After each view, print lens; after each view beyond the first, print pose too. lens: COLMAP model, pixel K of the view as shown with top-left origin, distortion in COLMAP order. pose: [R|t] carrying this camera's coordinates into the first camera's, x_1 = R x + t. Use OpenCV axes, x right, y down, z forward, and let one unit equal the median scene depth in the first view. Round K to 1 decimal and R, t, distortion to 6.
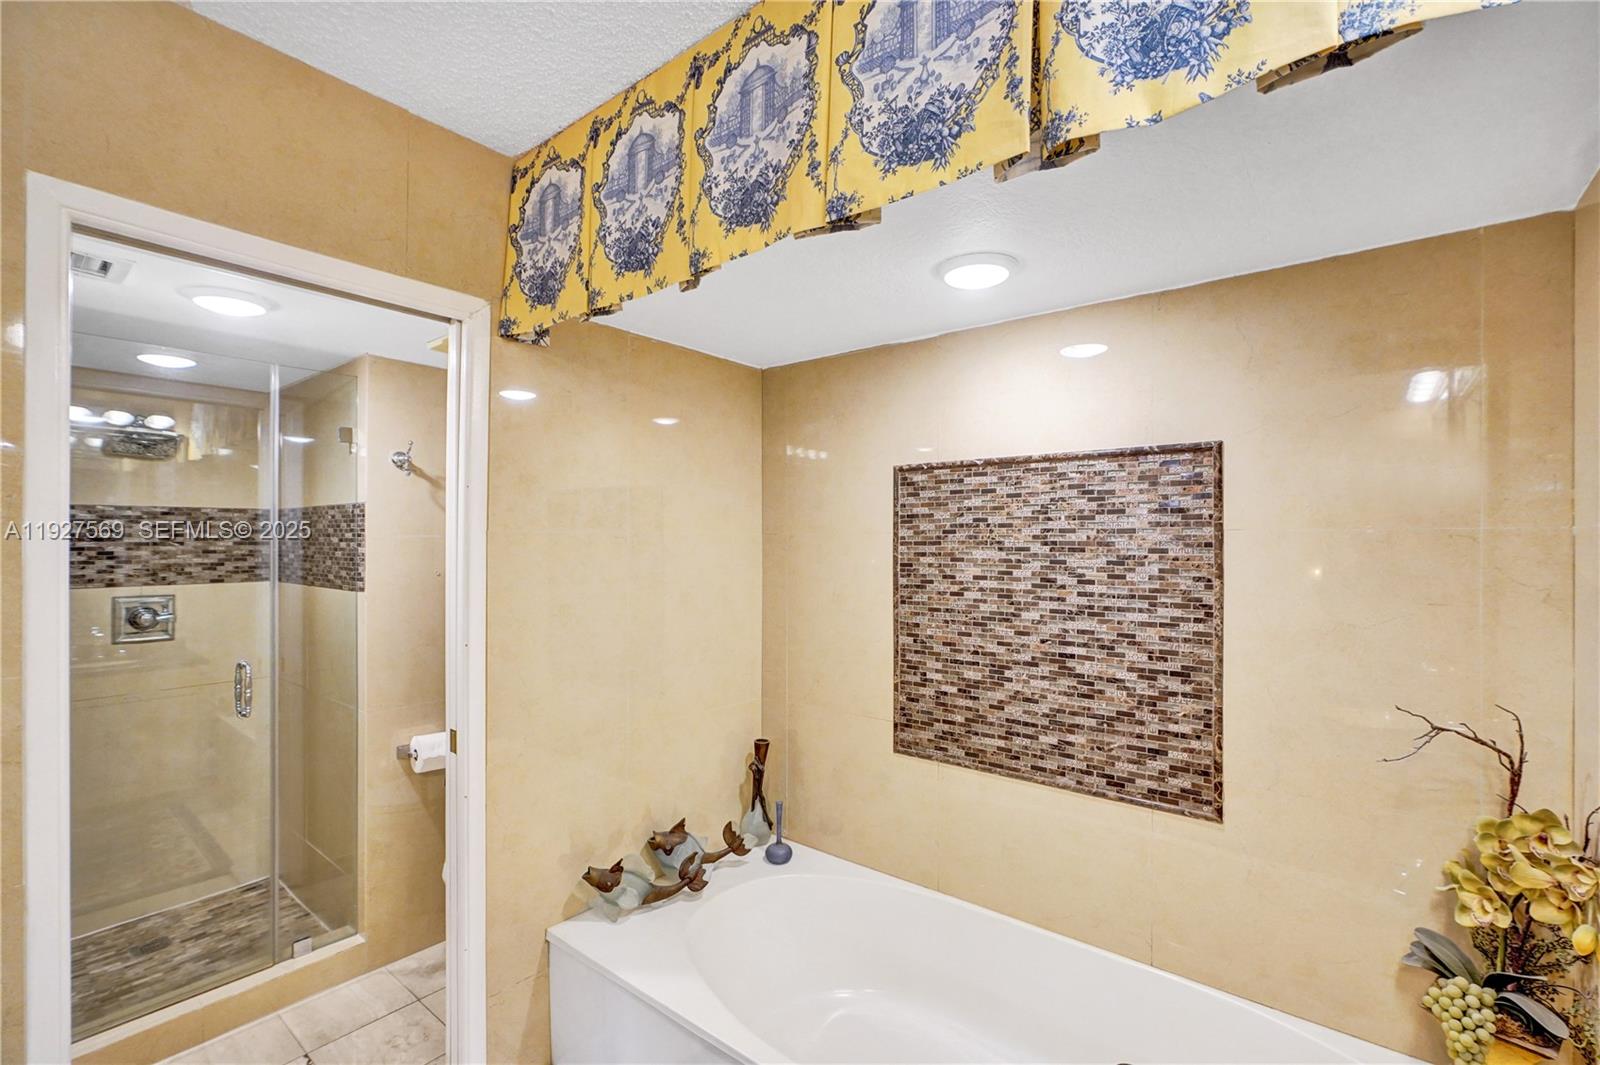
lens RADIAL K [[712.7, 0, 789.8], [0, 712.7, 549.9], [0, 0, 1]] dist [-0.013087, 0.006008]
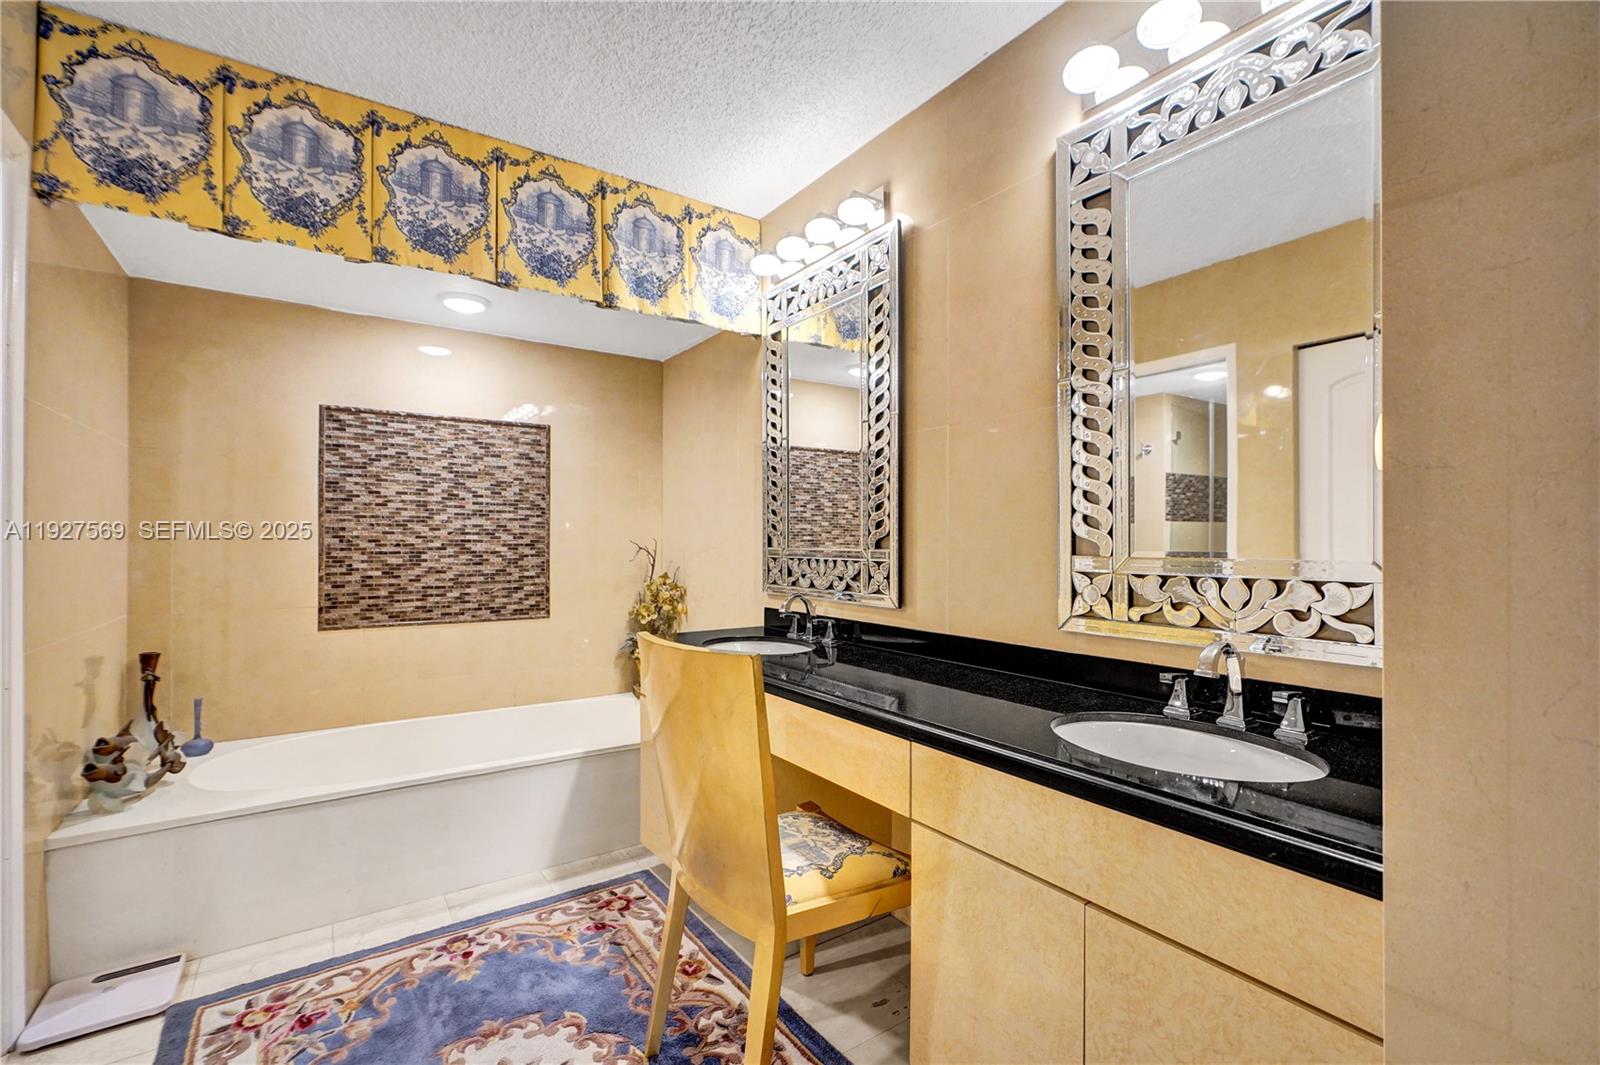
lens RADIAL K [[712.7, 0, 793.1], [0, 712.7, 538.1], [0, 0, 1]] dist [-0.013087, 0.006008]
pose [[0.279270, 0.002495, 0.960209, -0.899647], [0.003570, 0.999987, -0.003637, 0.139045], [-0.960206, 0.004444, 0.279257, -0.171435]]
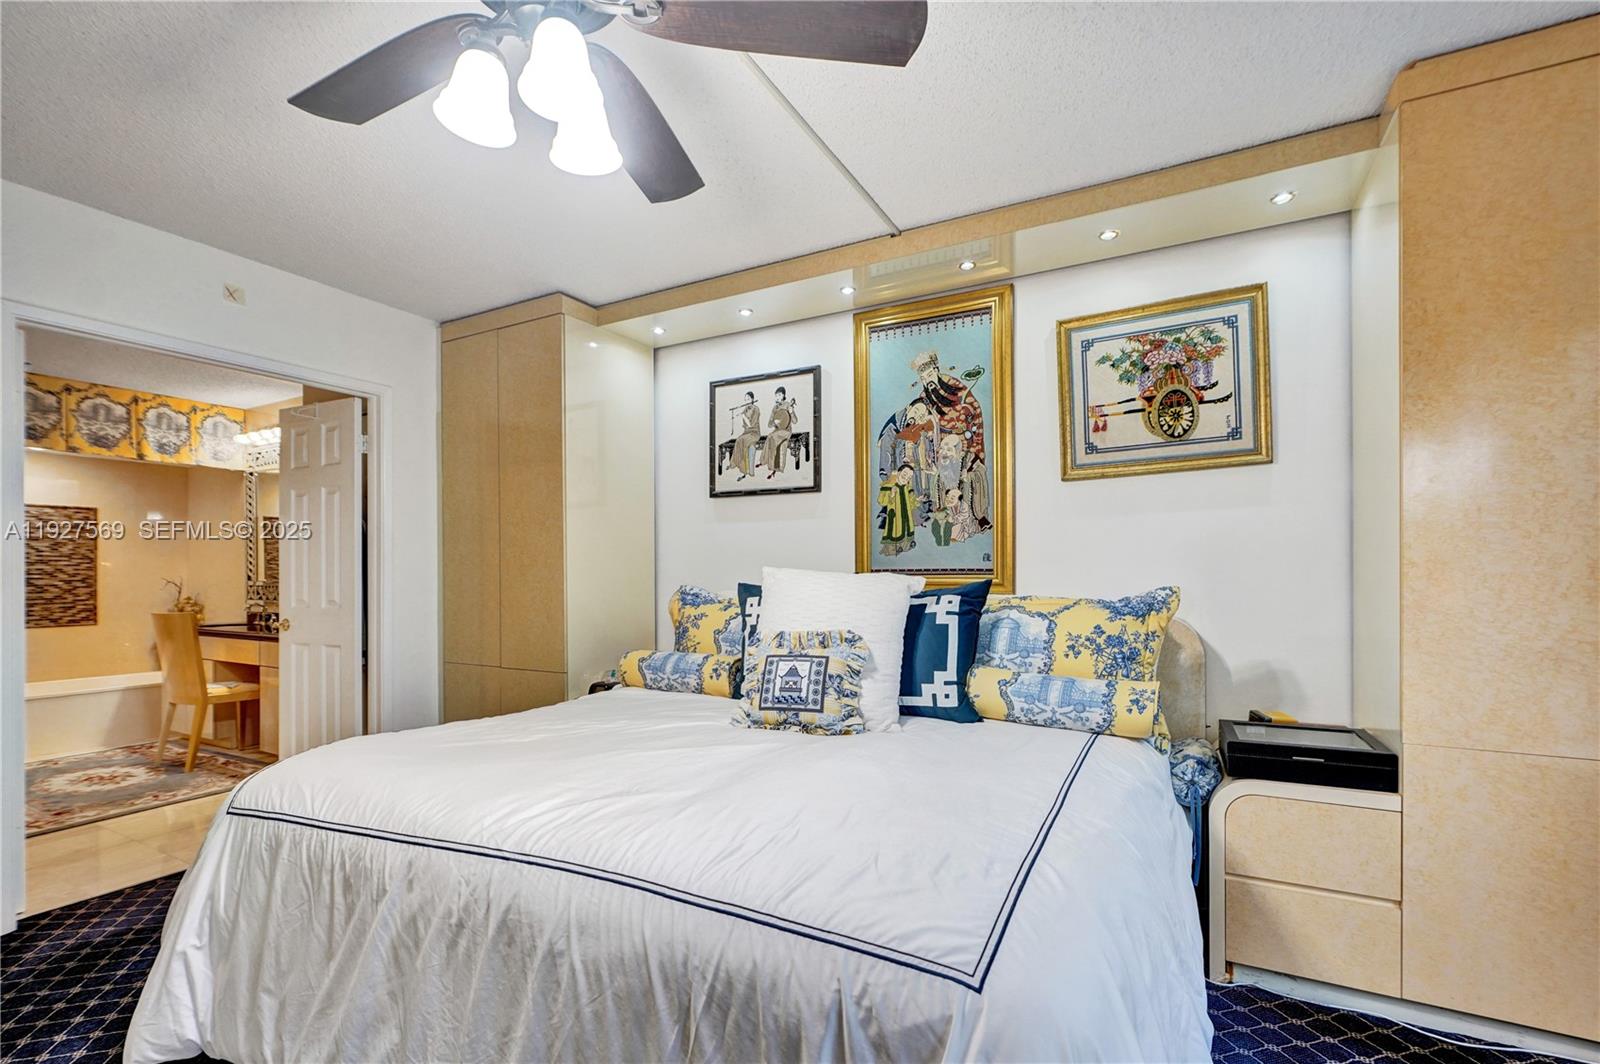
lens RADIAL K [[712.7, 0, 798.9], [0, 712.7, 568.8], [0, 0, 1]] dist [-0.013087, 0.006008]
pose [[-0.193375, 0.004797, 0.981113, -2.613620], [0.011027, 0.999936, -0.002715, 0.139315], [-0.981063, 0.010294, -0.193416, -1.257657]]
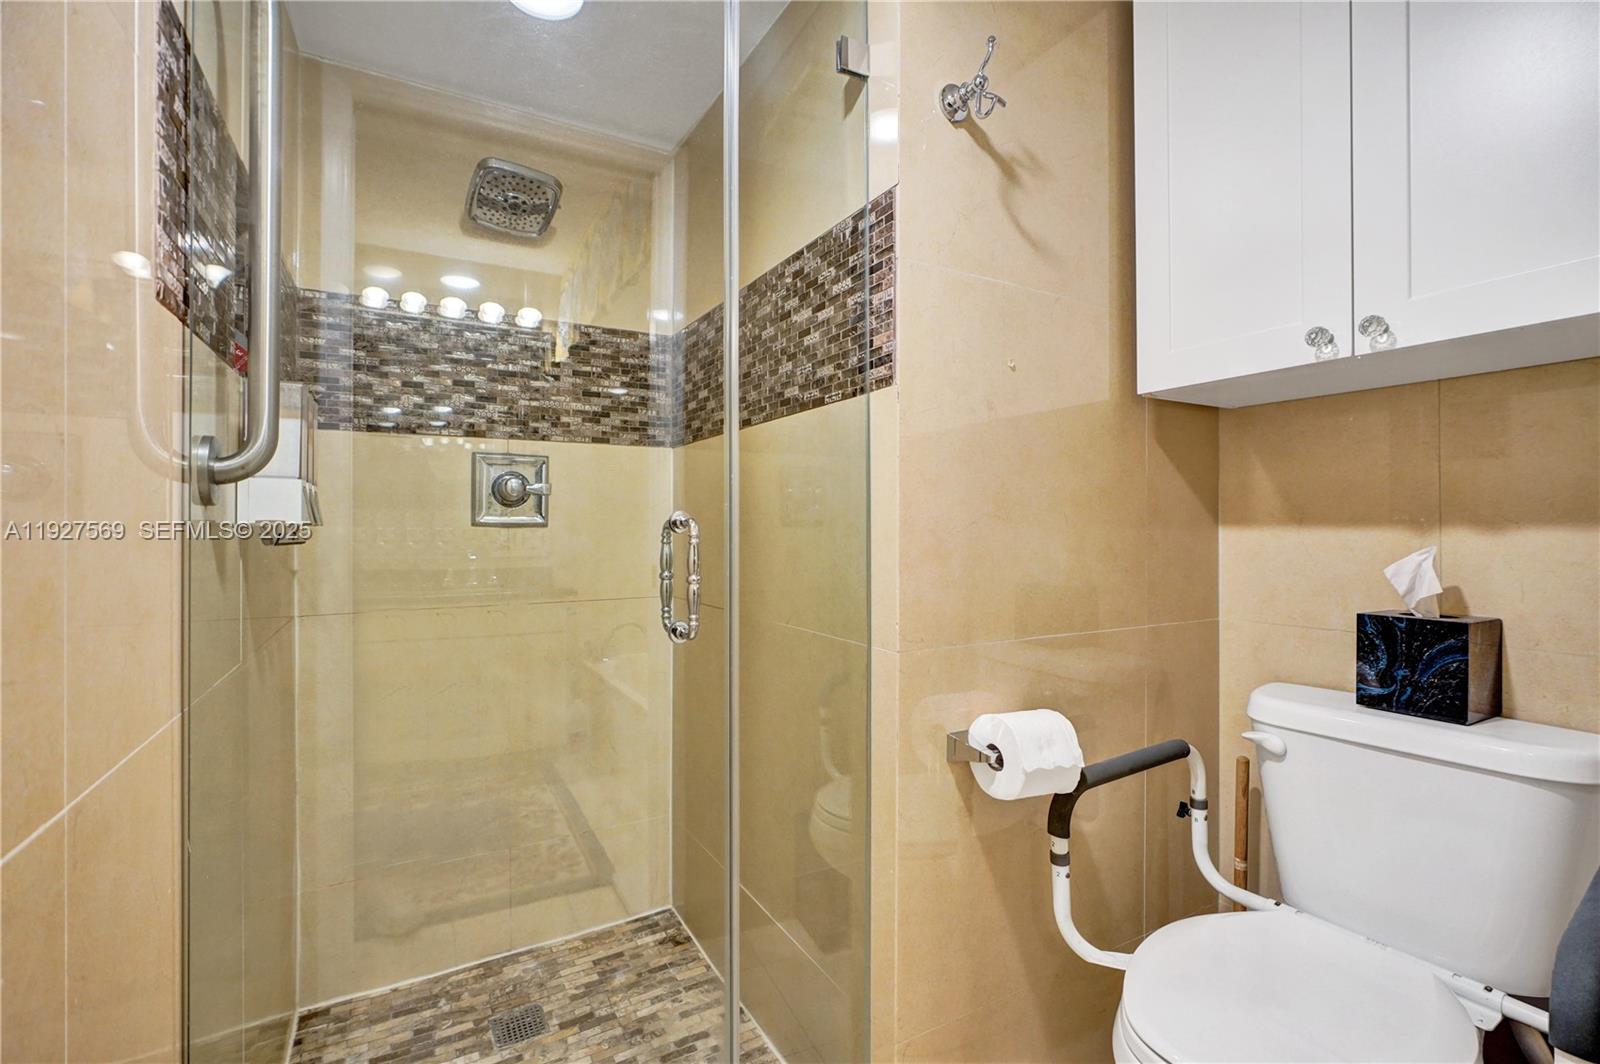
lens RADIAL K [[712.7, 0, 771.3], [0, 712.7, 534.5], [0, 0, 1]] dist [-0.013087, 0.006008]
pose [[0.921974, -0.000582, -0.387250, -0.574531], [0.000597, 1.000000, -0.000082, 0.179182], [0.387250, -0.000155, 0.921975, 0.641462]]
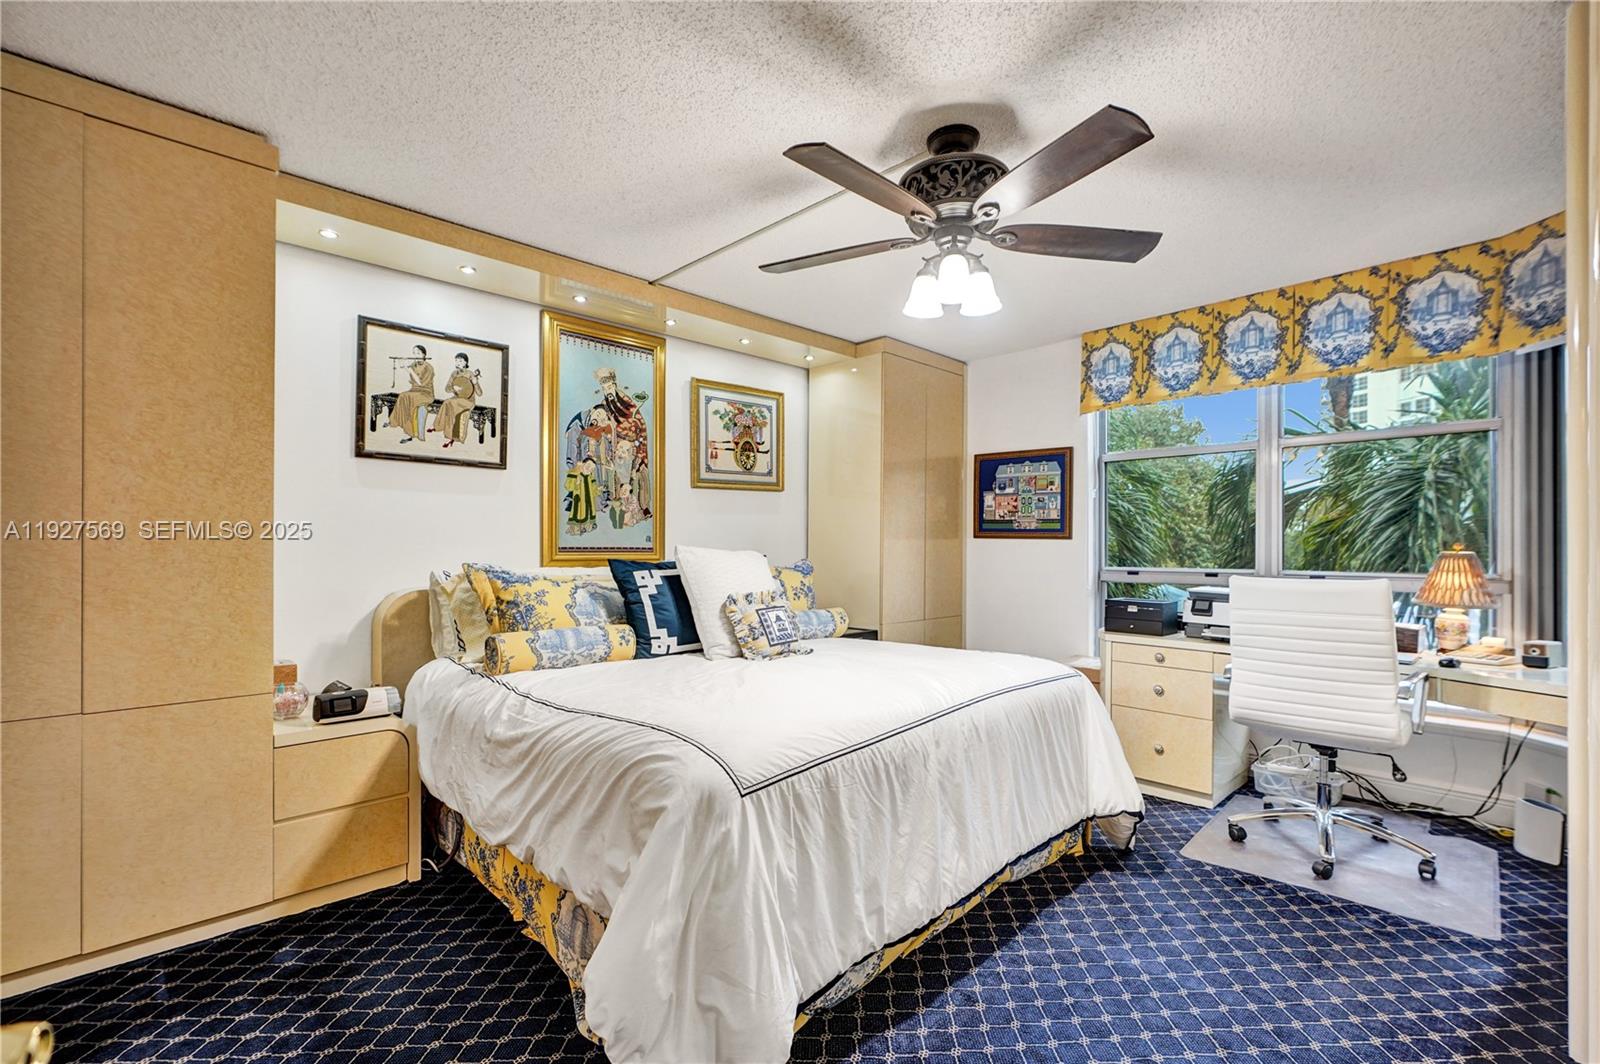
lens RADIAL K [[712.7, 0, 777.7], [0, 712.7, 548.5], [0, 0, 1]] dist [-0.013087, 0.006008]
pose [[-0.991221, -0.002299, 0.132192, -1.883513], [-0.001723, 0.999989, 0.004468, 0.133225], [-0.132201, 0.004201, -0.991214, -0.094639]]
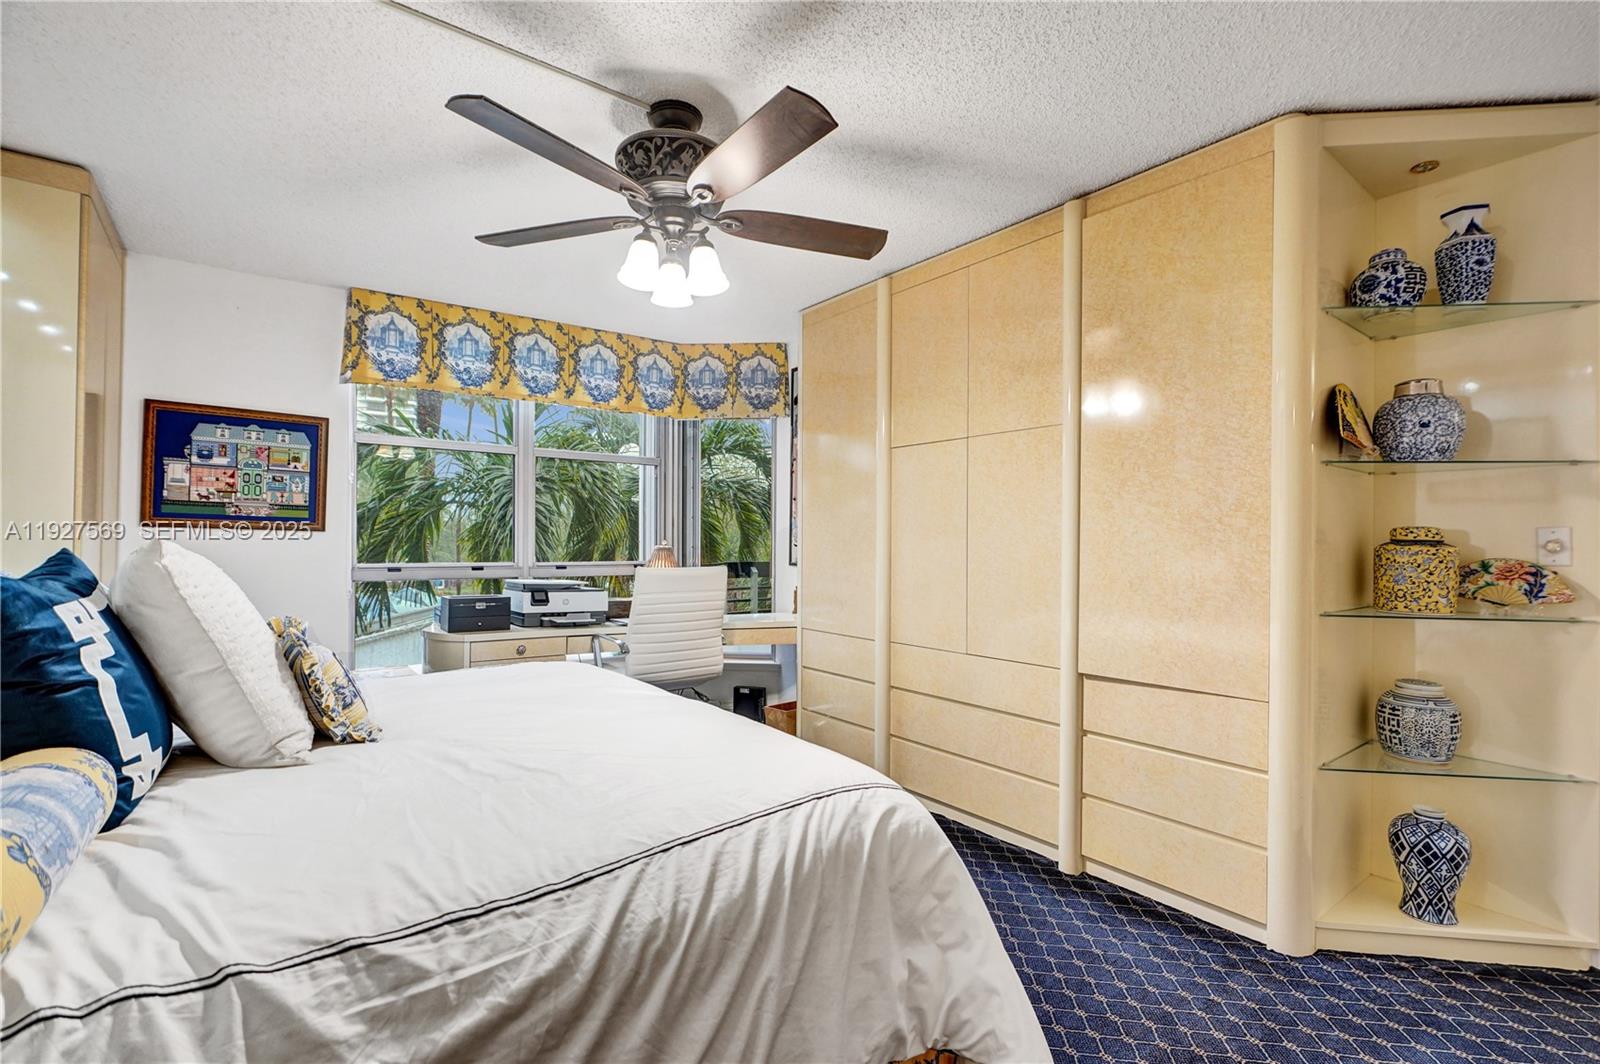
lens RADIAL K [[712.7, 0, 785.2], [0, 712.7, 537.1], [0, 0, 1]] dist [-0.013087, 0.006008]
pose [[-0.243945, -0.010487, -0.969732, -1.076922], [-0.006761, 0.999936, -0.009113, 0.135149], [0.969765, 0.004334, -0.244001, -0.808167]]
